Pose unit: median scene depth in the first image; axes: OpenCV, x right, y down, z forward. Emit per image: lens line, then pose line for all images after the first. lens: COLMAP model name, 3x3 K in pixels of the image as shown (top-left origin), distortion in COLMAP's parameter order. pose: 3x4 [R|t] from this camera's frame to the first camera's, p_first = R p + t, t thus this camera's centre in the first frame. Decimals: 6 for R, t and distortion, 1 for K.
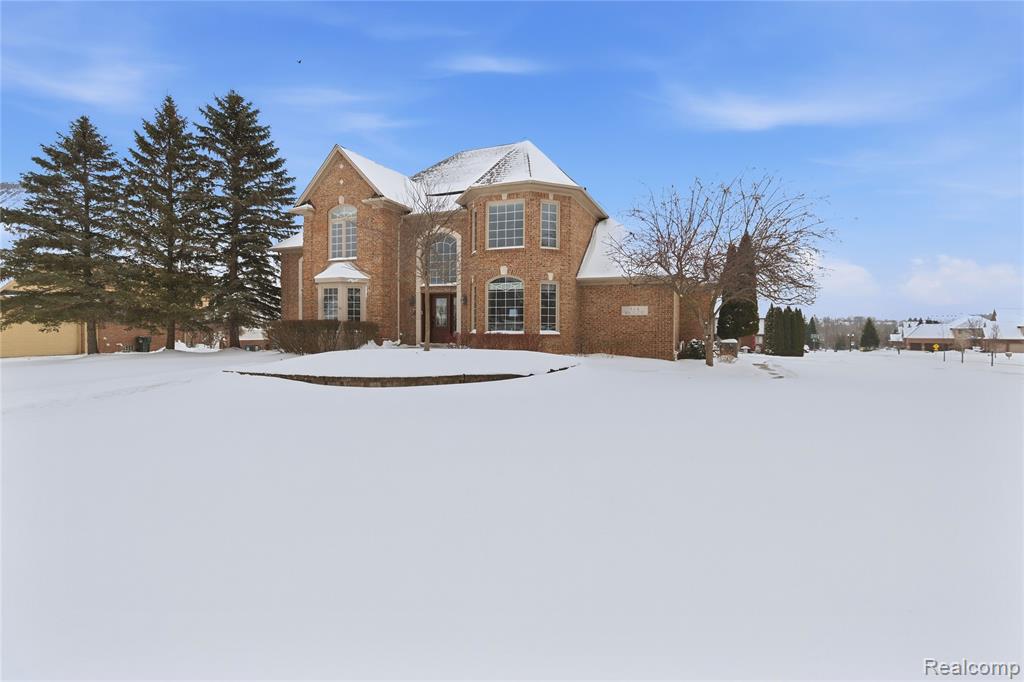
lens RADIAL K [[462.1, 0, 509.2], [0, 462.1, 362.6], [0, 0, 1]] dist [-0.001410, -0.000103]
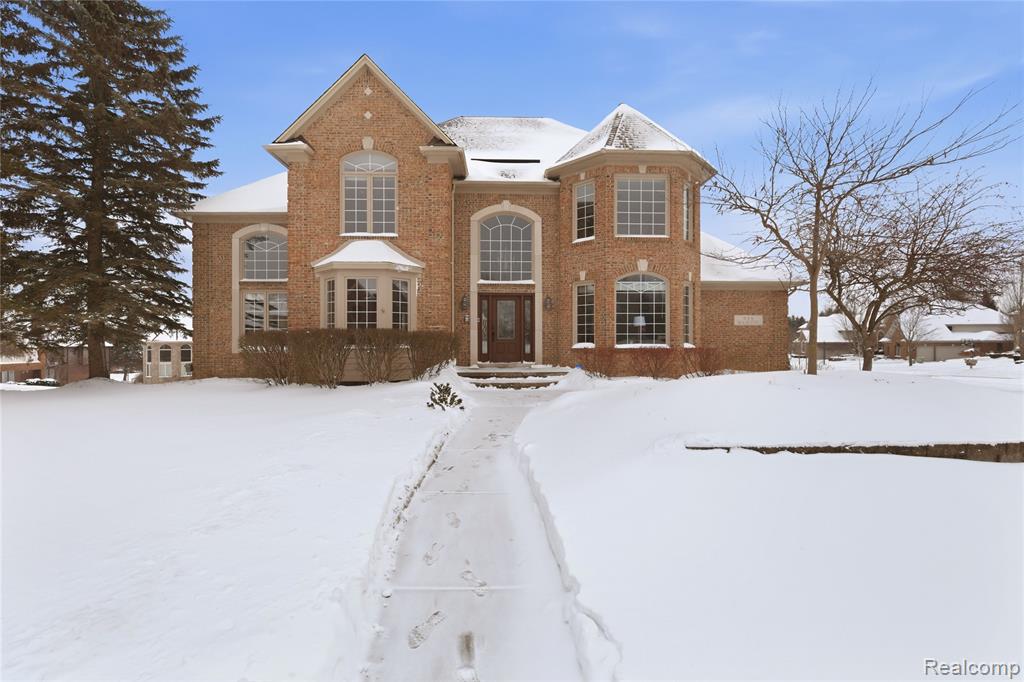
lens RADIAL K [[462.1, 0, 509.2], [0, 462.1, 362.6], [0, 0, 1]] dist [-0.001410, -0.000103]
pose [[0.911144, -0.024461, 0.411362, -0.458877], [0.036918, 0.999068, -0.022362, -0.025823], [-0.410432, 0.035561, 0.911198, 0.346595]]
